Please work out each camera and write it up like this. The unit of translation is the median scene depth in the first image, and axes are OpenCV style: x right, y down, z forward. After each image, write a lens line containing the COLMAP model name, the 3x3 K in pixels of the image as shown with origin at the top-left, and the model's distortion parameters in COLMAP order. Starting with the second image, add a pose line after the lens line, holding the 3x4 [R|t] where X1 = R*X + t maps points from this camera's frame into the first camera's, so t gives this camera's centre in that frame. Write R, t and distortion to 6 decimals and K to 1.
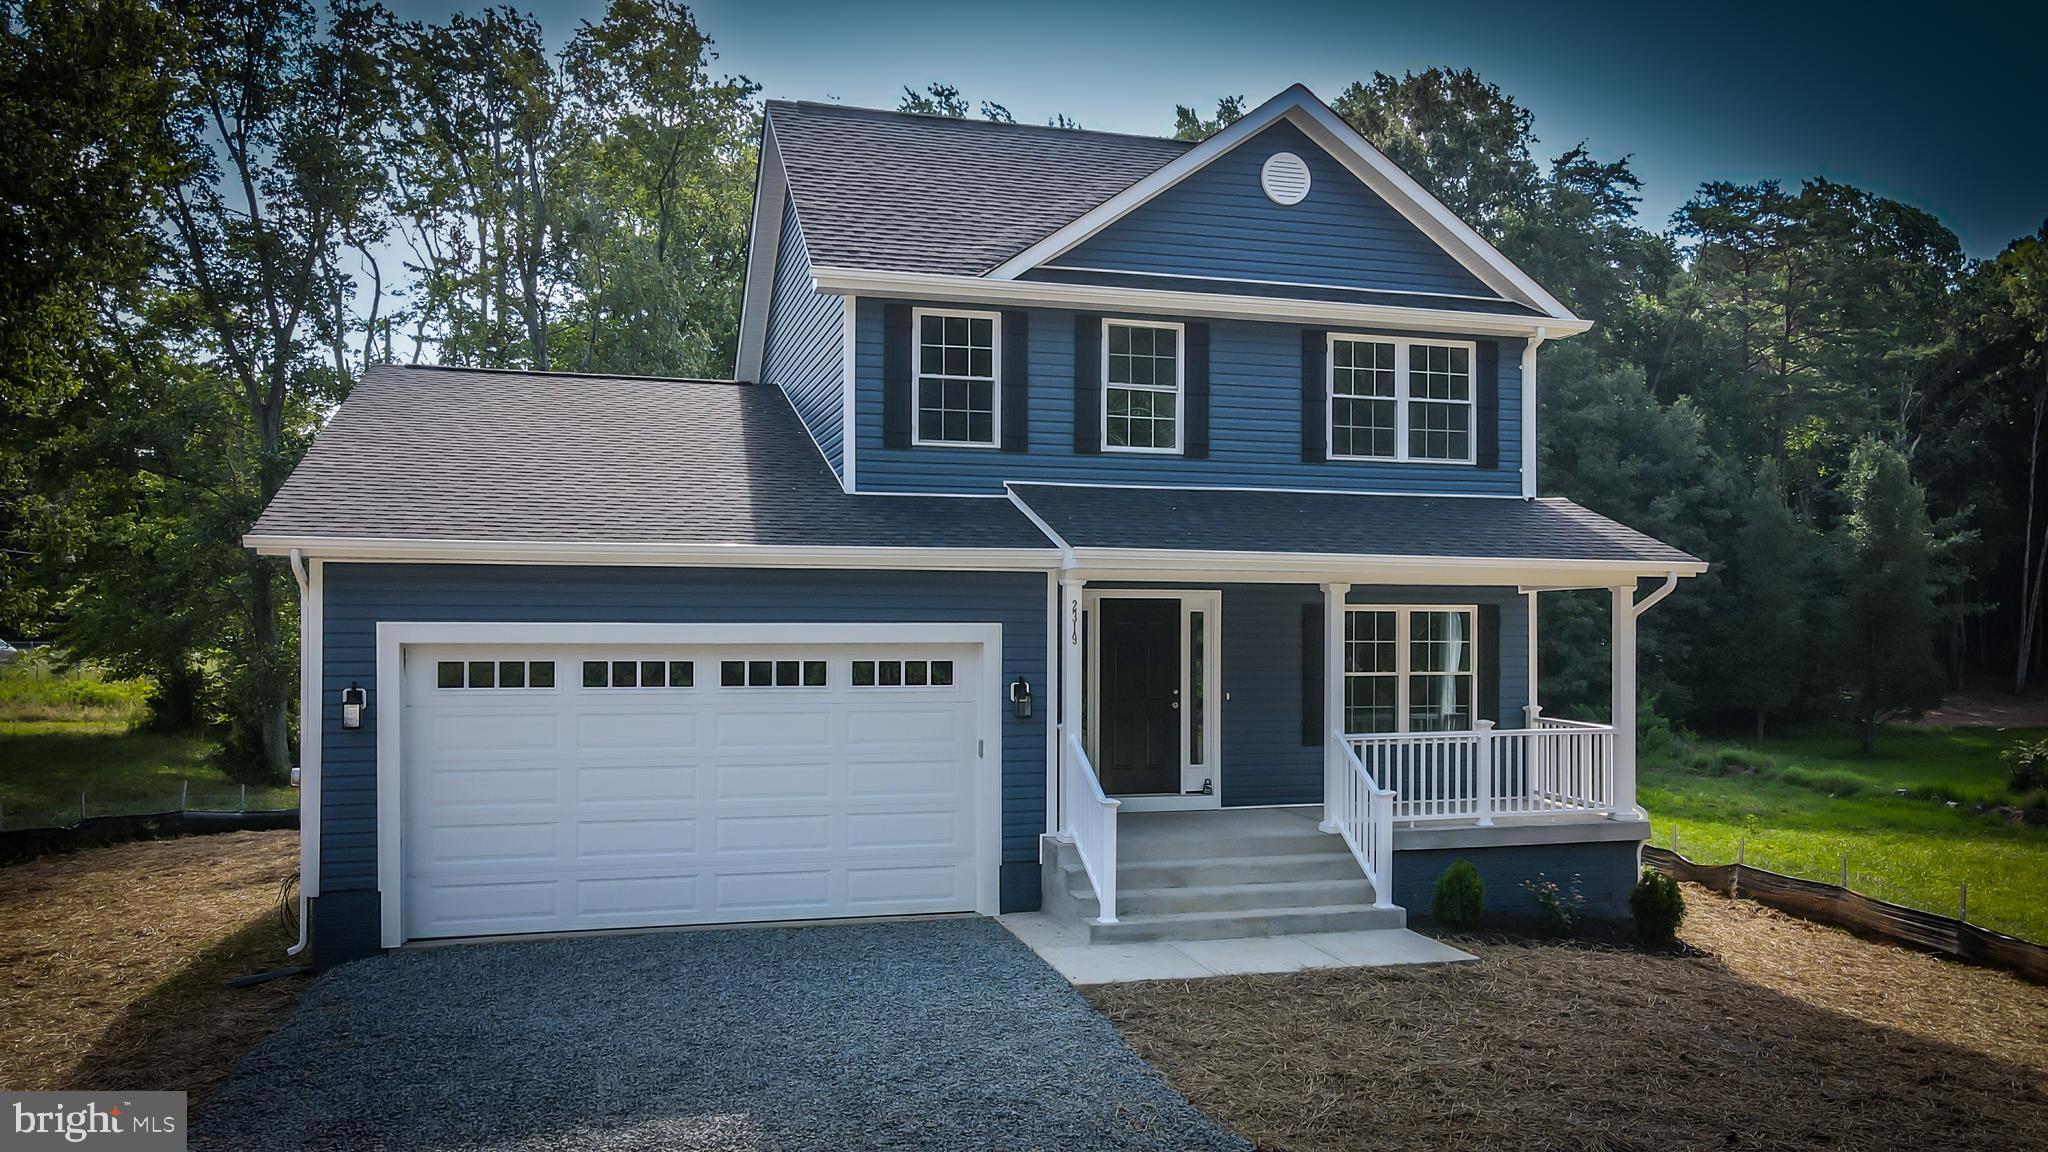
lens RADIAL K [[1559.7, 0, 1089.4], [0, 1559.7, 603.4], [0, 0, 1]] dist [0.011012, 0.003328]
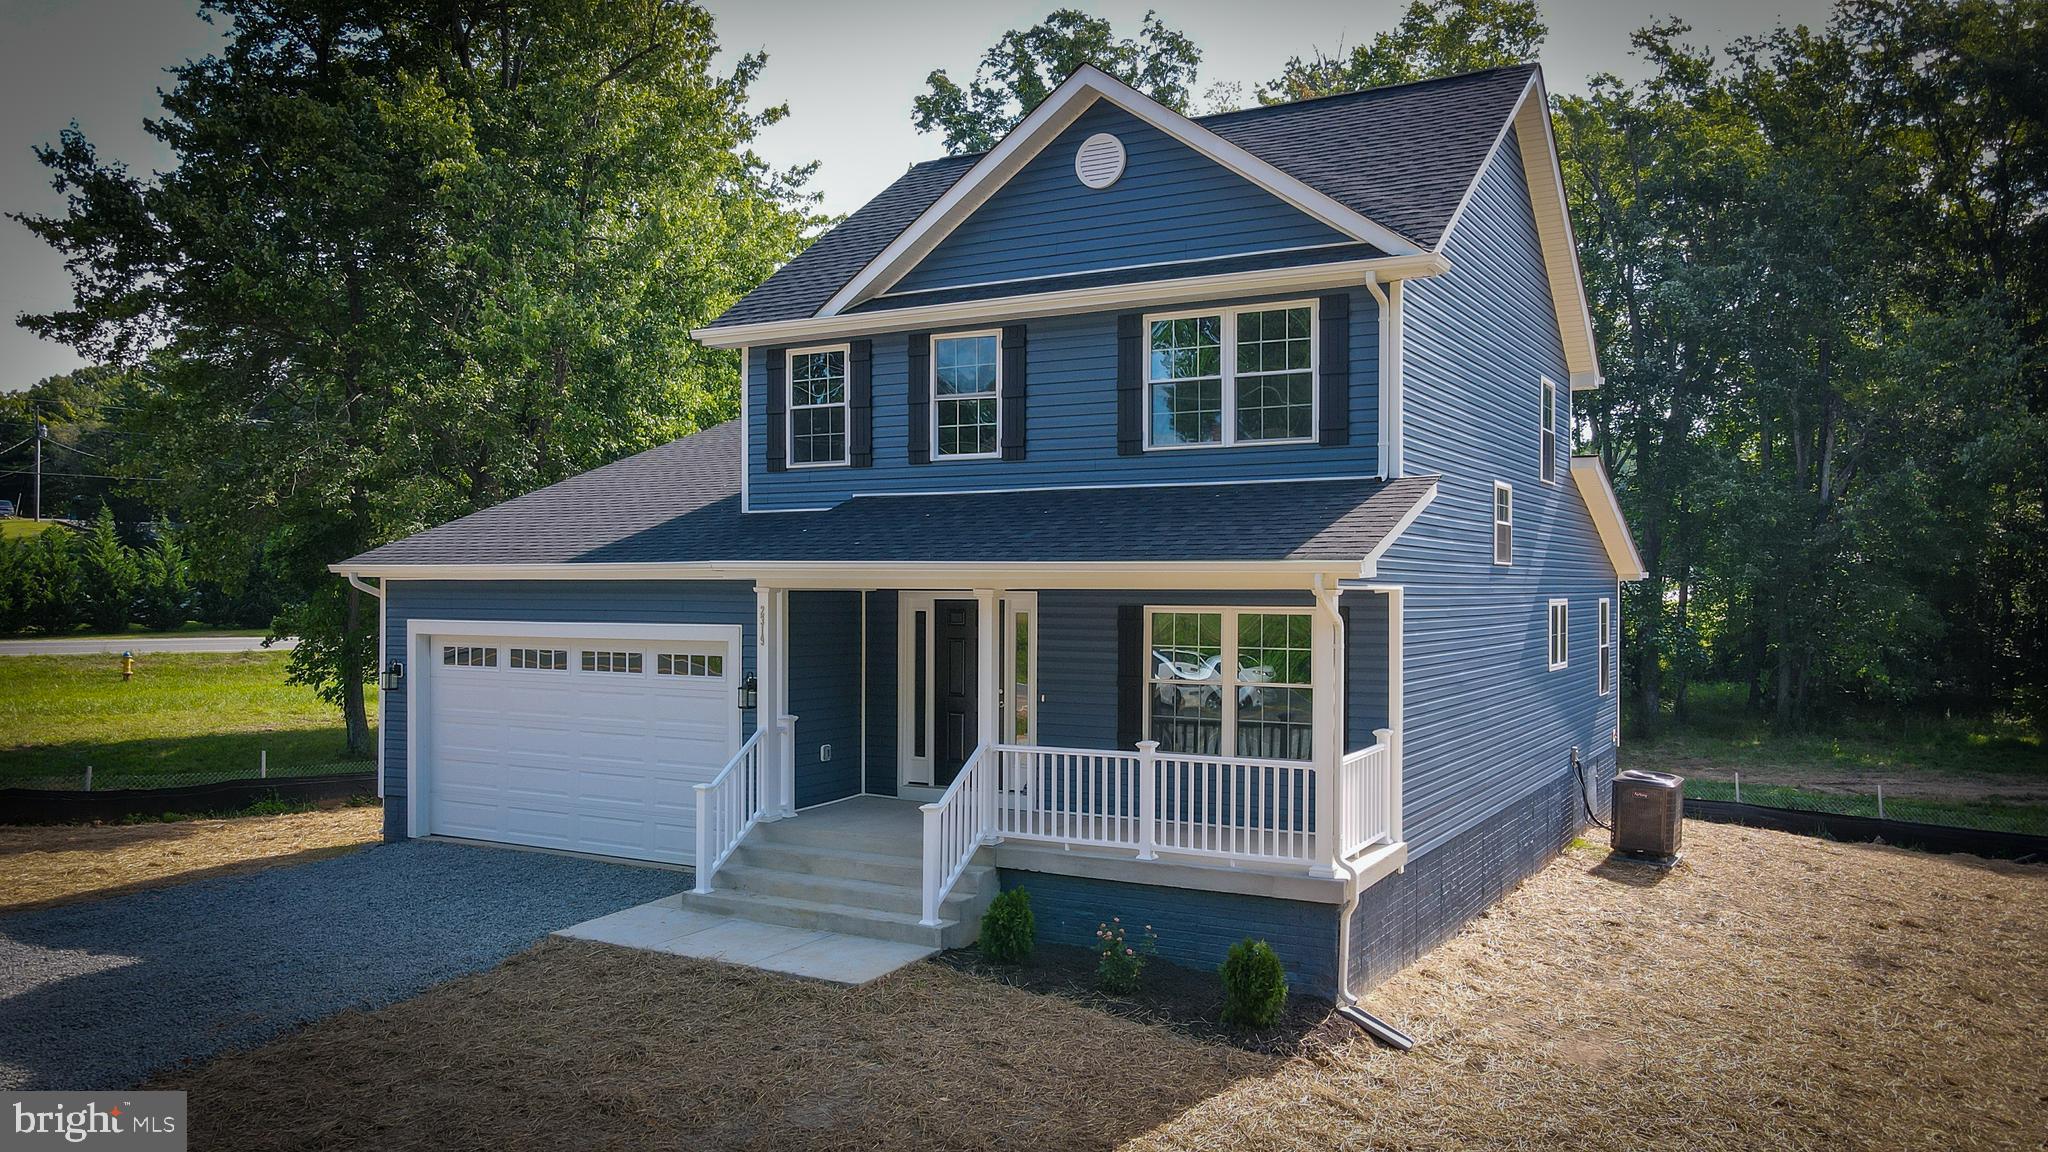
lens RADIAL K [[1476.6, 0, 1101.3], [0, 1476.6, 571.6], [0, 0, 1]] dist [0.003884, -0.001956]
pose [[0.705041, -0.010419, -0.709090, 0.823439], [0.007513, 0.999946, -0.007222, -0.014756], [0.709127, -0.000235, 0.705081, 0.387643]]
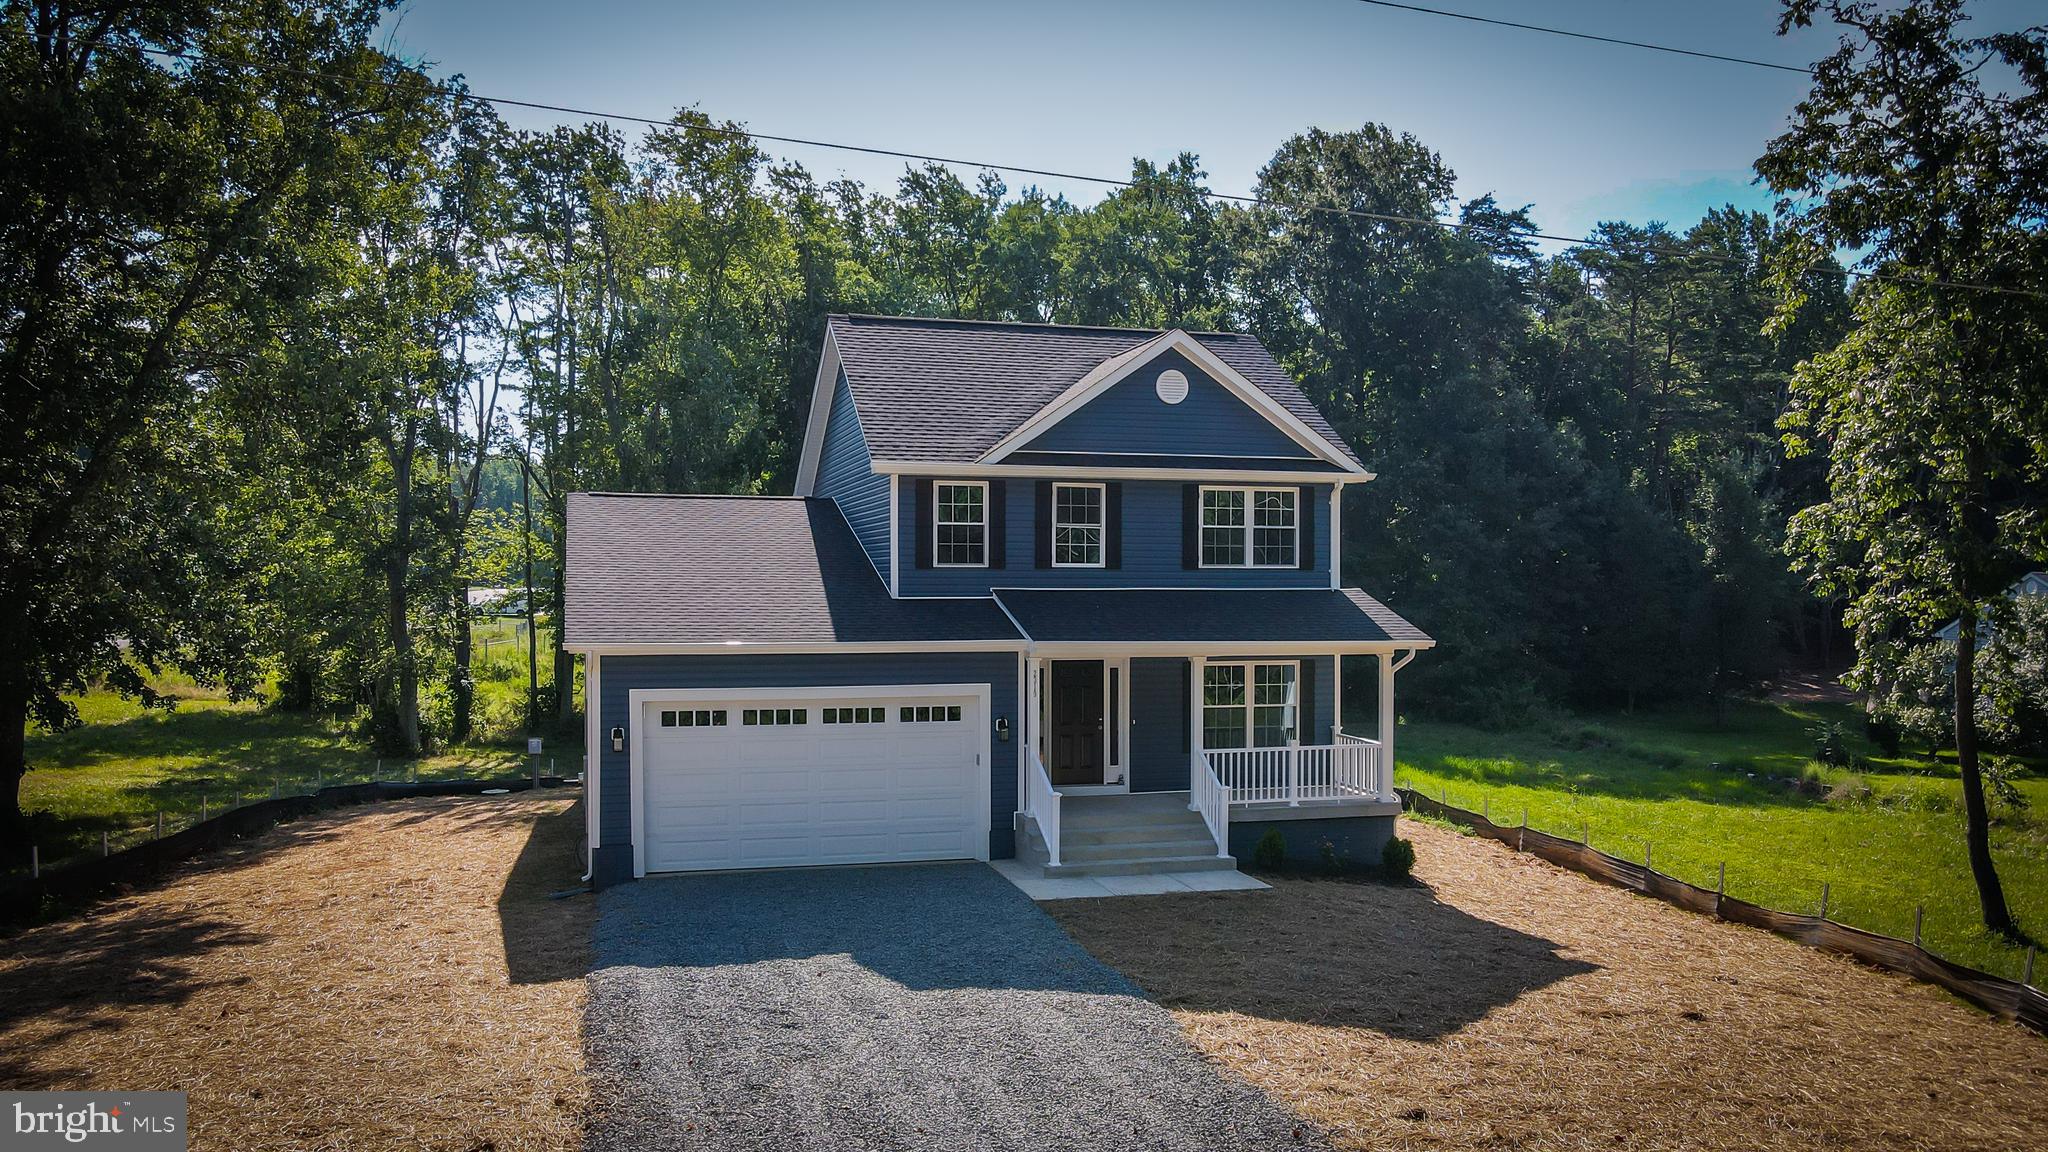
lens RADIAL K [[1437.5, 0, 1015.1], [0, 1437.5, 619.8], [0, 0, 1]] dist [0.007431, 0.007721]
pose [[0.999539, -0.001752, -0.030318, 0.014297], [0.002645, 0.999563, 0.029443, -0.090117], [0.030253, -0.029509, 0.999107, -0.462701]]
